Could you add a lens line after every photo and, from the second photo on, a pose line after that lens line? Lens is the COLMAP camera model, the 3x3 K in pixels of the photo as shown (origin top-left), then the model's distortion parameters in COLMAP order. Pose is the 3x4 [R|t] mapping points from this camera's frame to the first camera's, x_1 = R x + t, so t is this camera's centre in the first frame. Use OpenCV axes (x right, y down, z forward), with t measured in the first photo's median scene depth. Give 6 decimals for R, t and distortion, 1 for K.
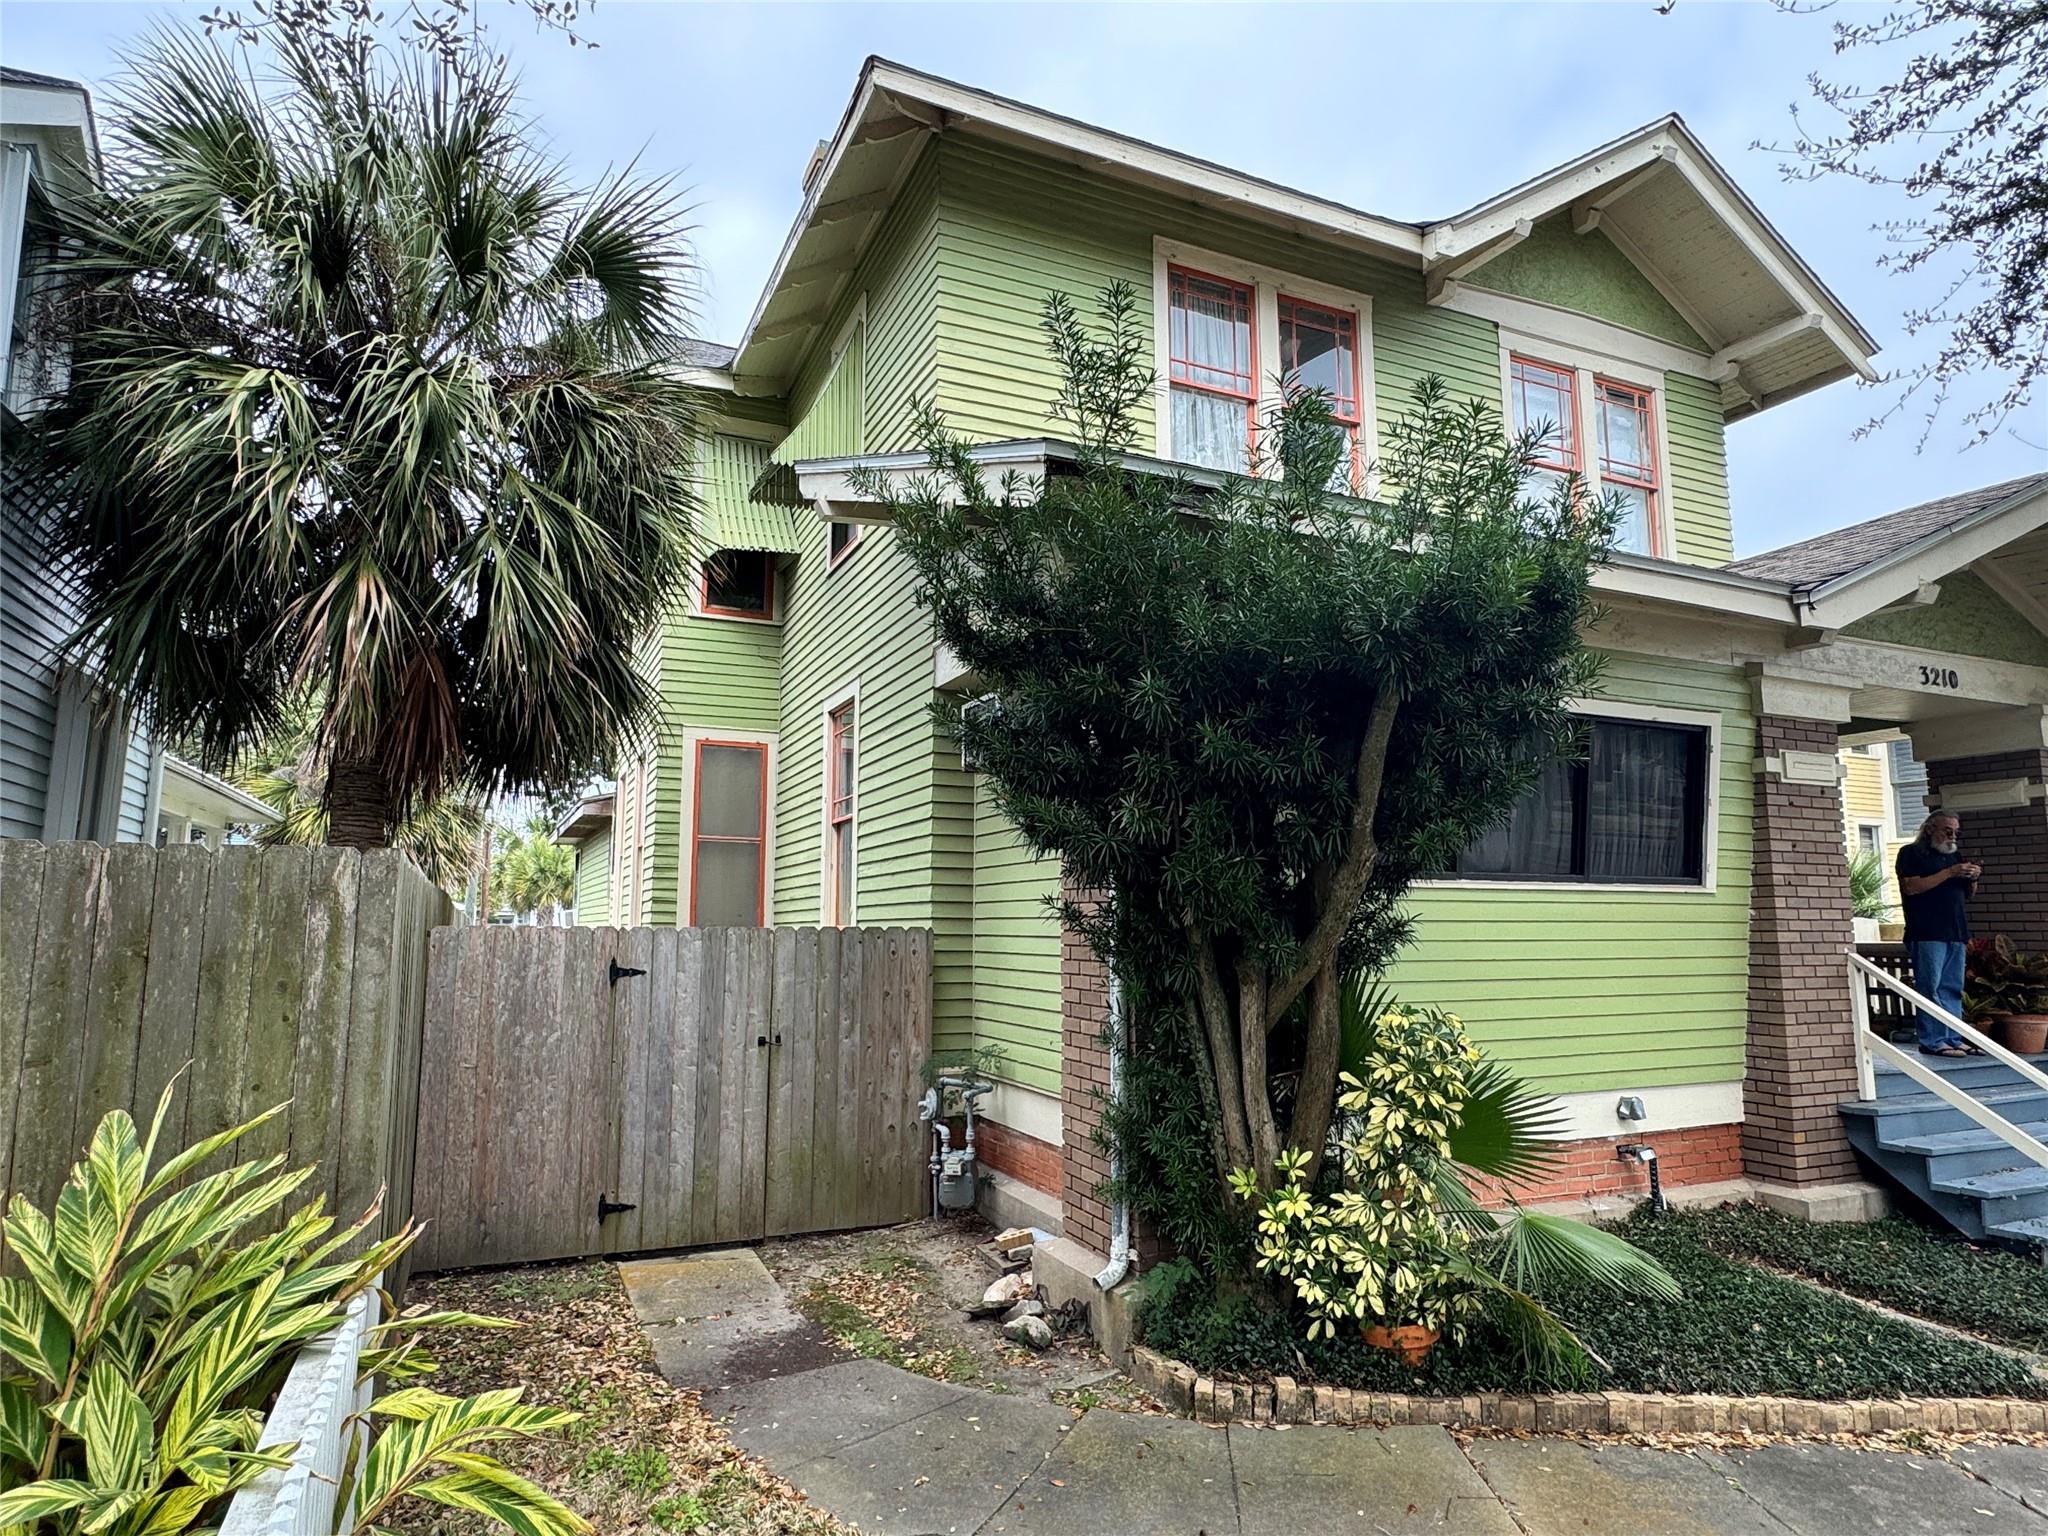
lens RADIAL K [[1187.0, 0, 1024.0], [0, 1187.0, 768.0], [0, 0, 1]] dist [0.001481, 0.001679]
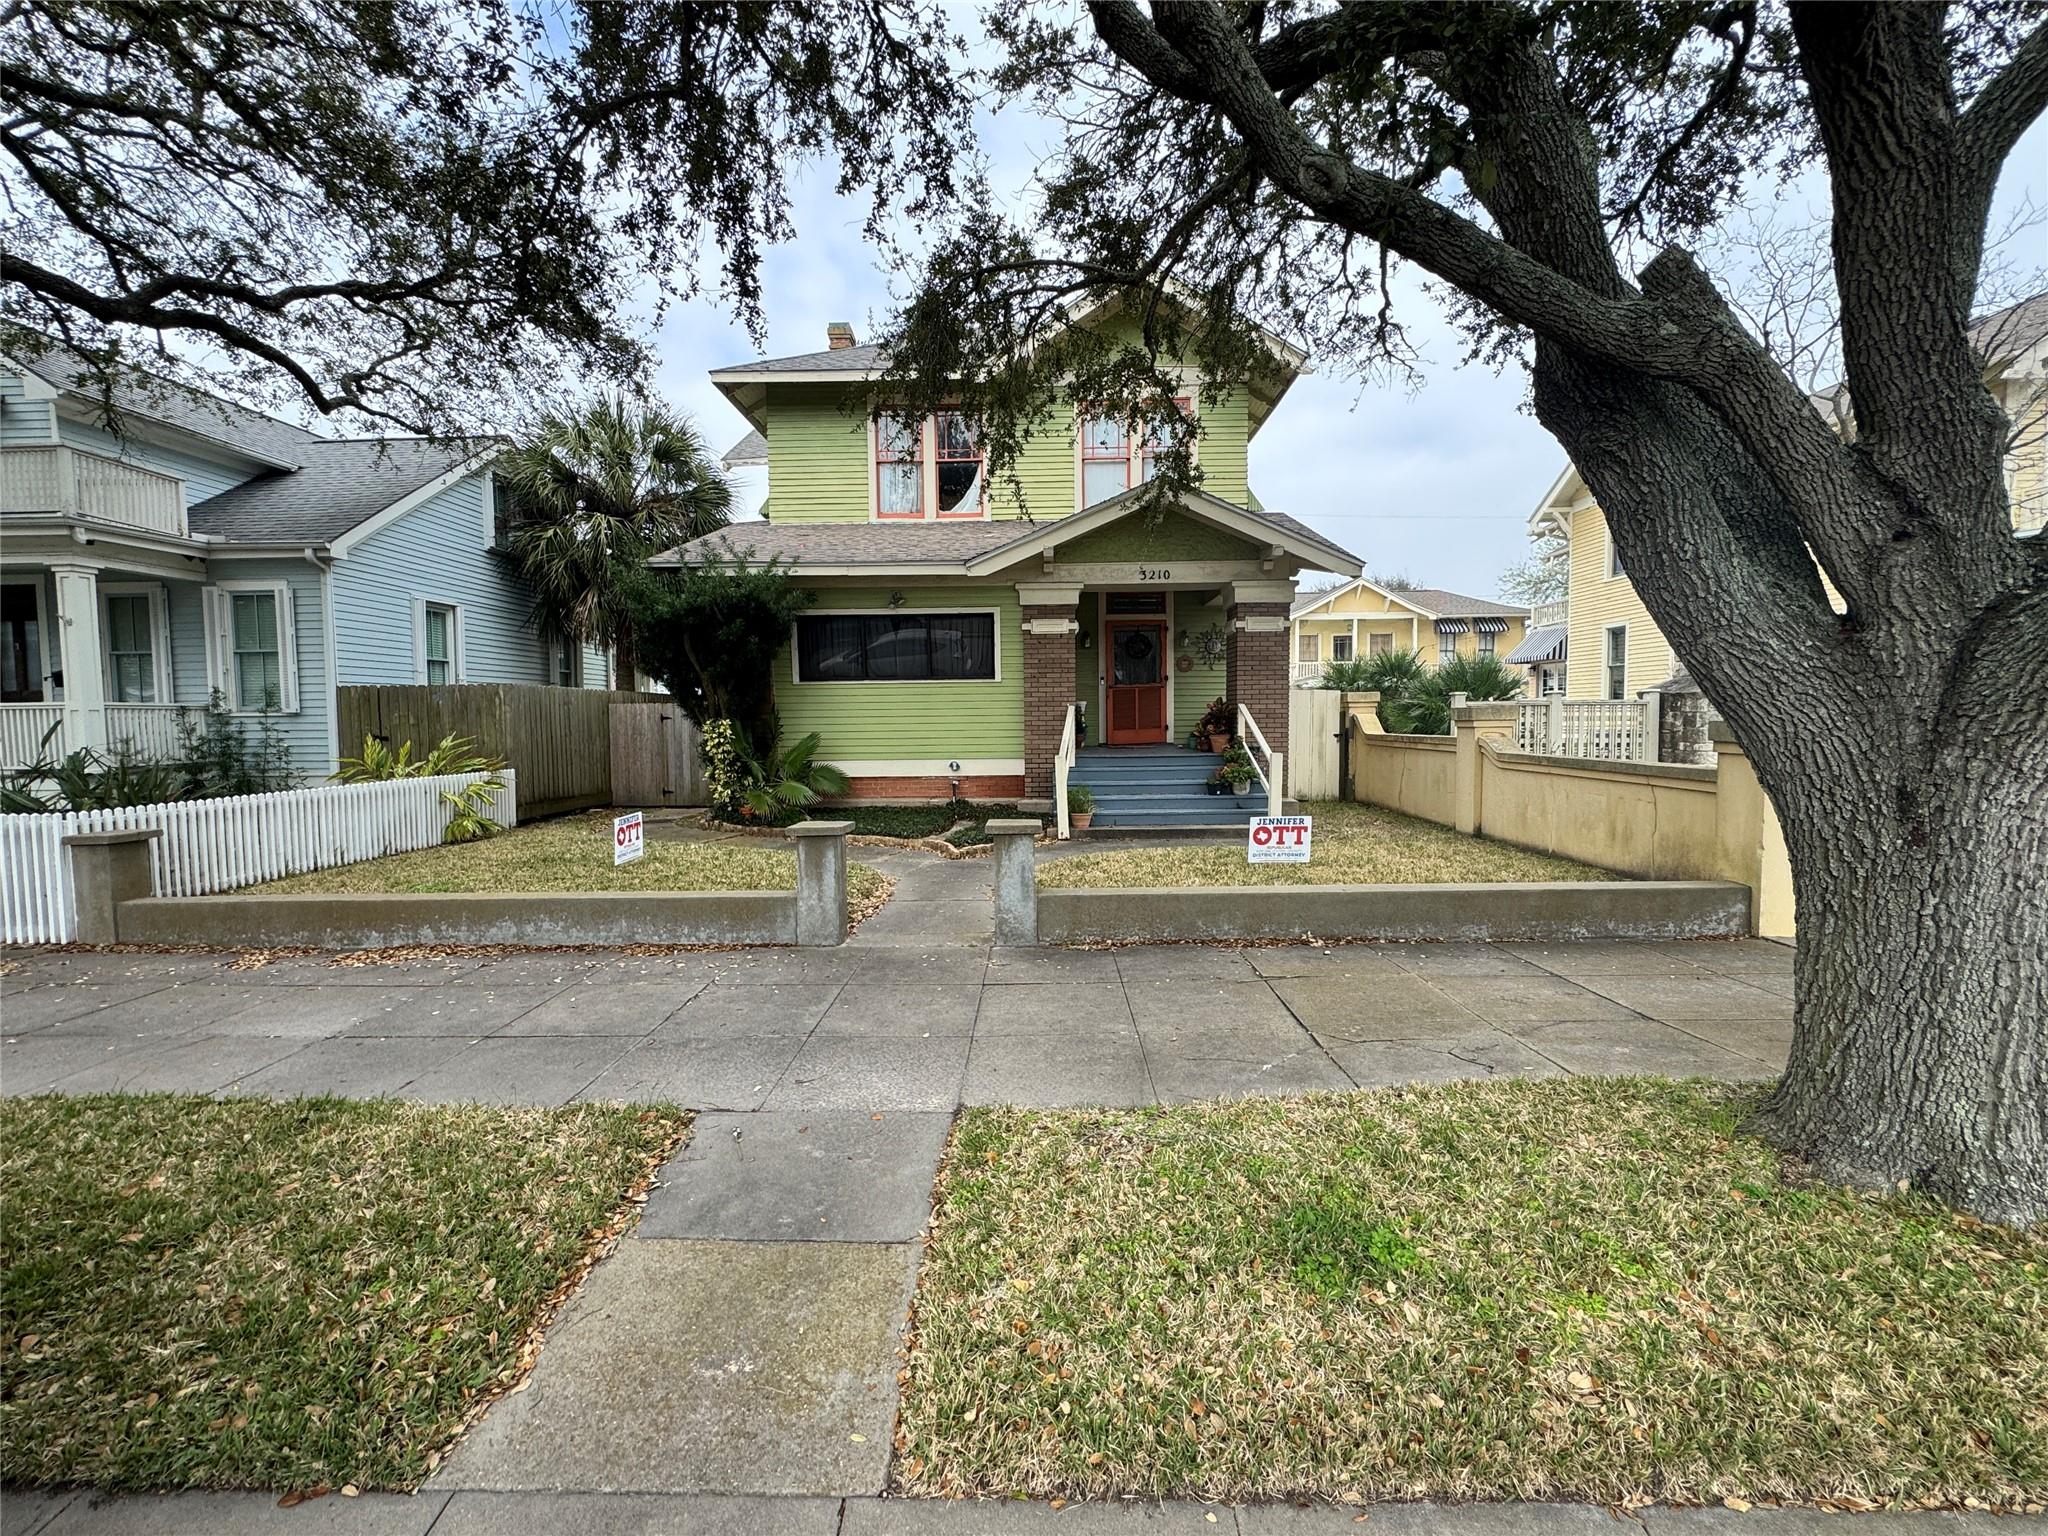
lens RADIAL K [[891.8, 0, 1024.0], [0, 891.8, 768.0], [0, 0, 1]] dist [-0.000391, 0.000002]
pose [[0.901582, 0.013261, -0.432405, 1.419737], [0.069854, 0.981951, 0.175763, -0.039640], [0.426931, -0.188670, 0.884383, -0.629998]]
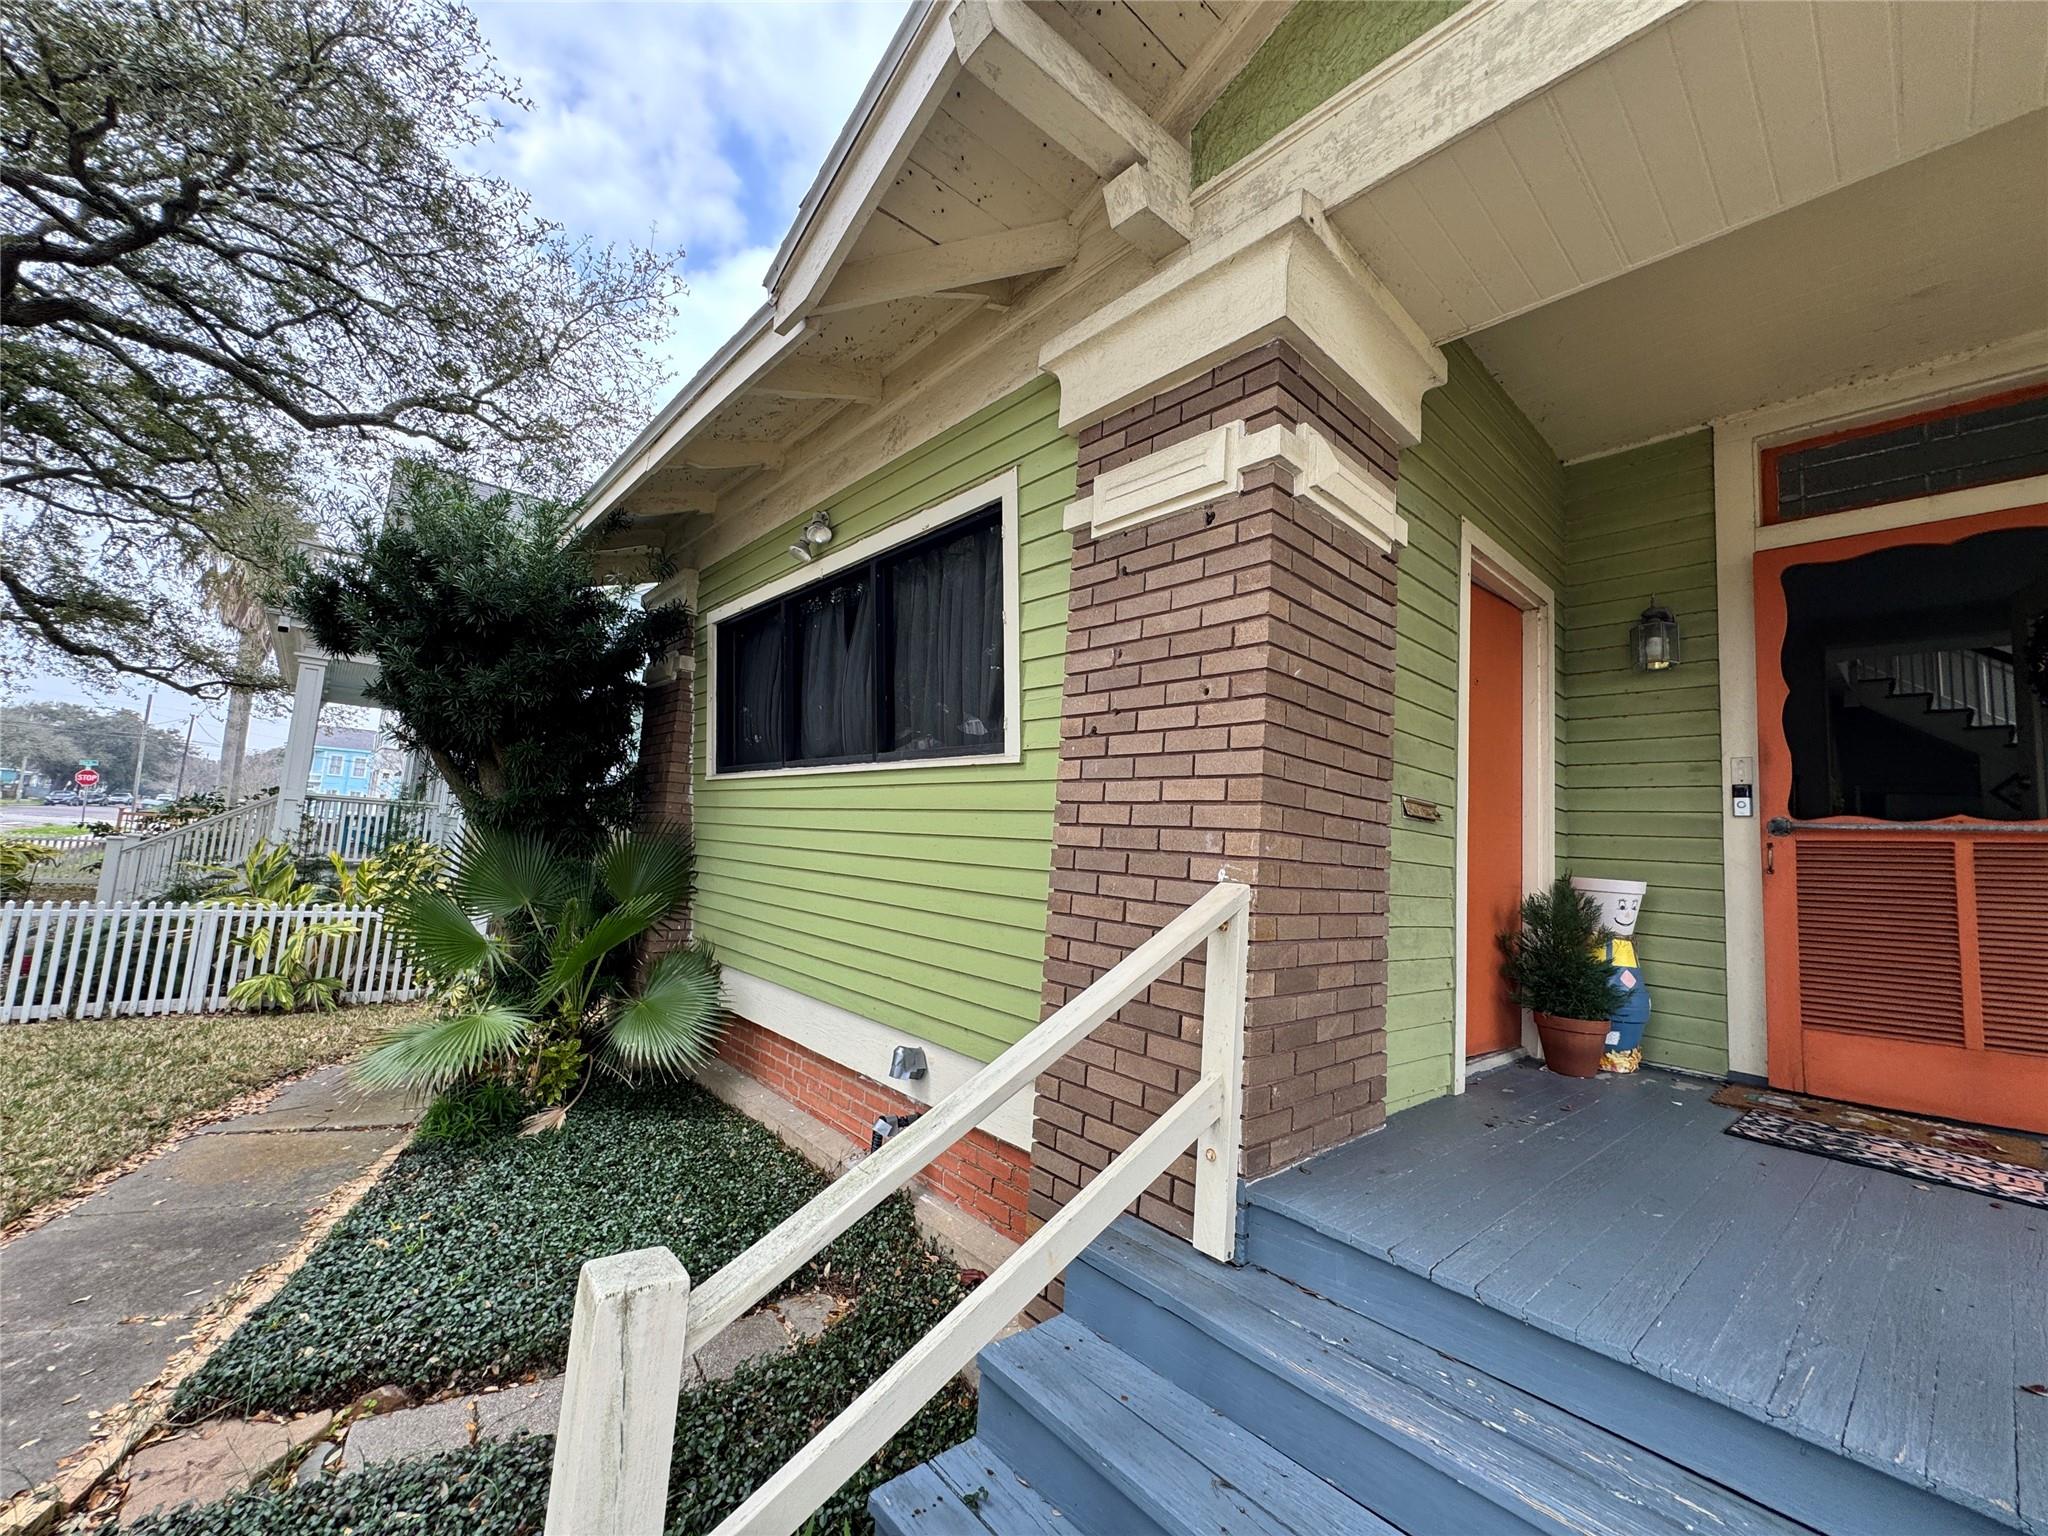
lens RADIAL K [[809.4, 0, 1024.0], [0, 809.4, 768.0], [0, 0, 1]] dist [0.000539, 0.000042]
pose [[0.297118, -0.079235, -0.951548, 0.978680], [0.052569, 0.996397, -0.066555, 0.136561], [0.953393, -0.030247, 0.300212, 0.880158]]
